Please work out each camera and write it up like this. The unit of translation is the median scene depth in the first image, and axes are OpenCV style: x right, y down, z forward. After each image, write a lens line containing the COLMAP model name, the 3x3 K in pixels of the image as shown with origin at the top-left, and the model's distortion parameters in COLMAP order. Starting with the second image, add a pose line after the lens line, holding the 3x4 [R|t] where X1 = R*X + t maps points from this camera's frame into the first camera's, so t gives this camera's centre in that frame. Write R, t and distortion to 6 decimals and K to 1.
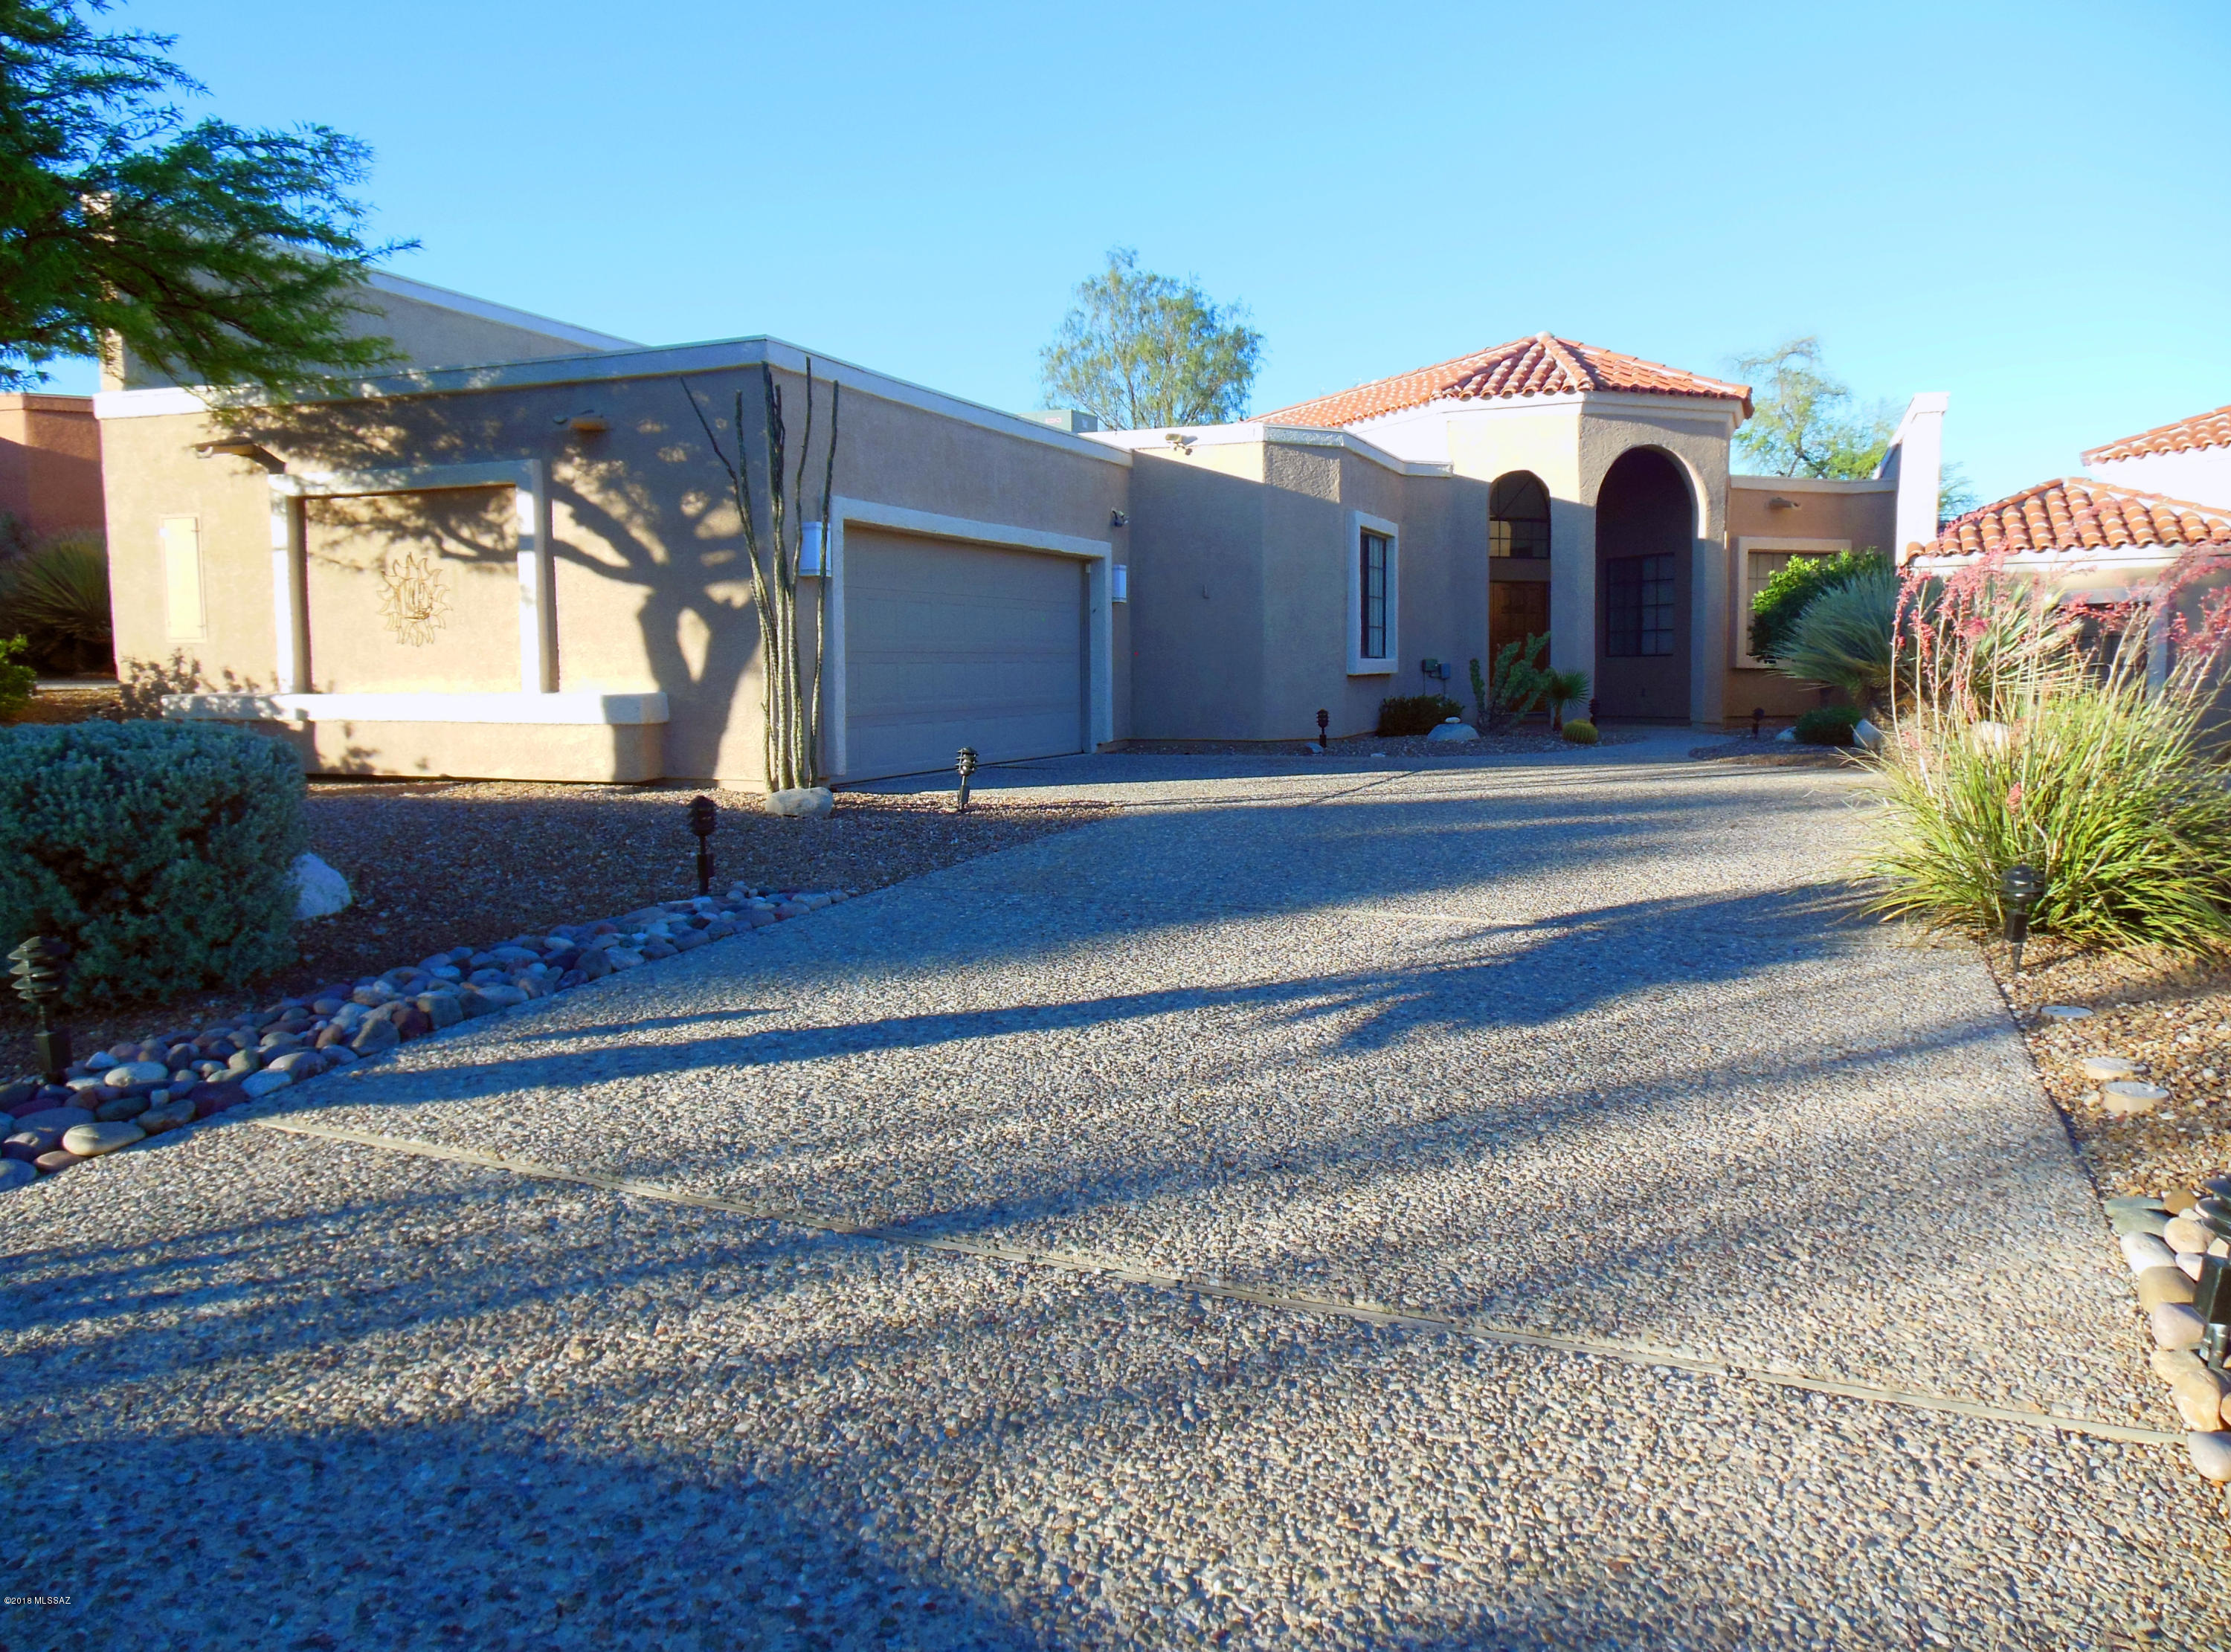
lens RADIAL K [[1717.3, 0, 1066.2], [0, 1717.3, 818.2], [0, 0, 1]] dist [-0.078611, 0.202059]
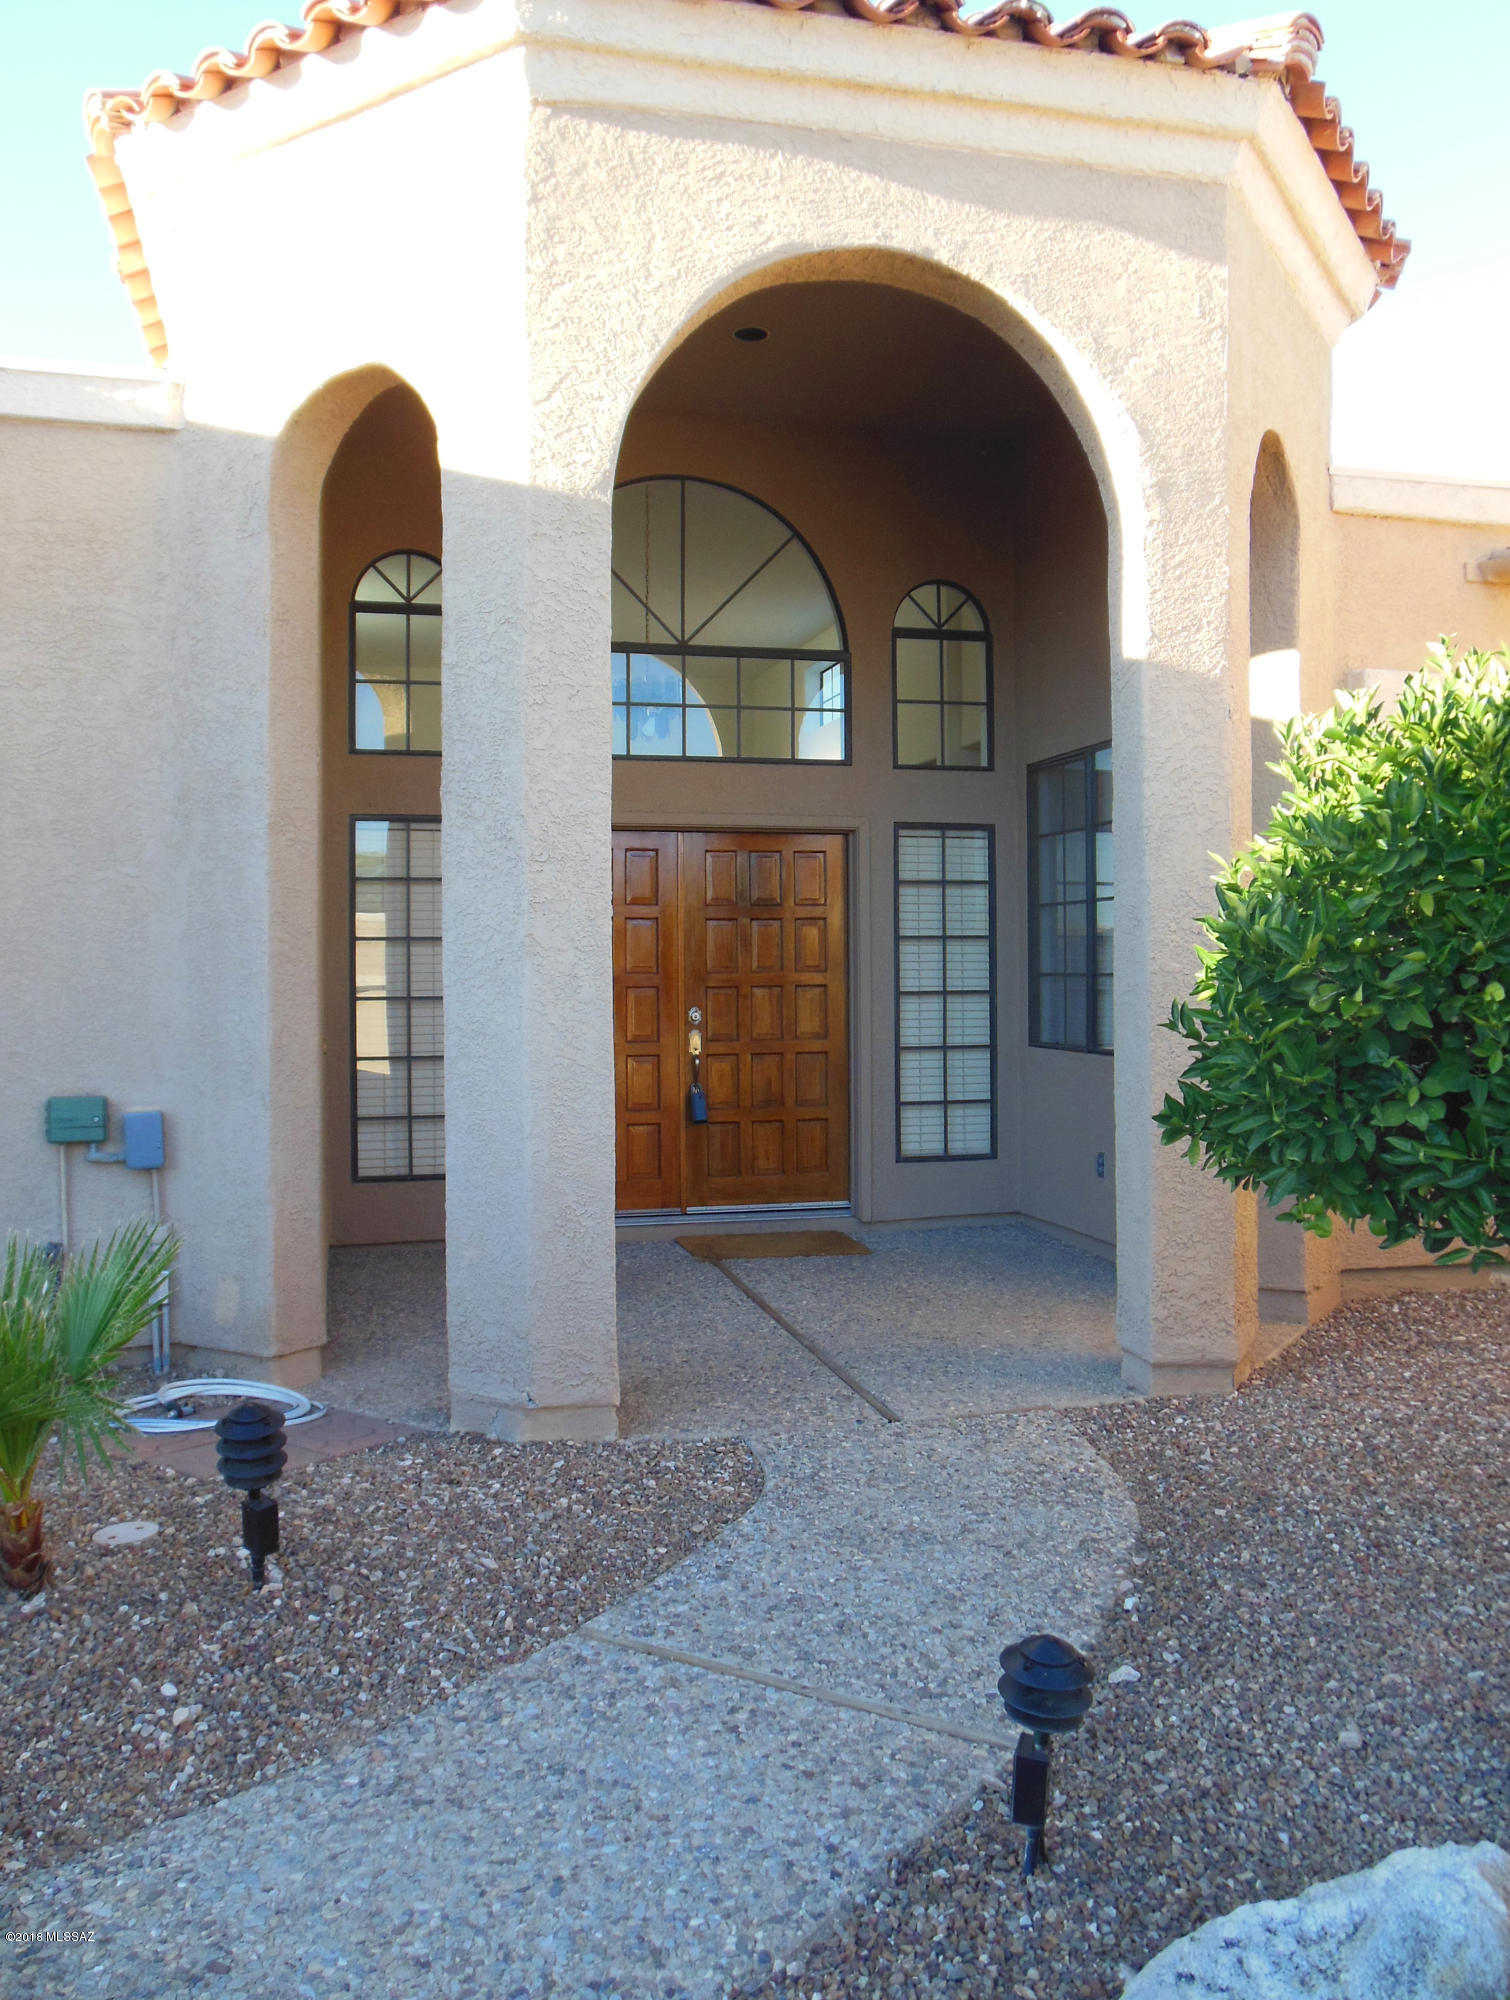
lens RADIAL K [[1491.0, 0, 885.9], [0, 1491.0, 989.8], [0, 0, 1]] dist [-0.064573, 0.098894]
pose [[0.992194, 0.006740, -0.124523, 0.365871], [-0.015613, 0.997395, -0.070419, -0.096019], [0.123724, 0.071813, 0.989715, 0.785220]]
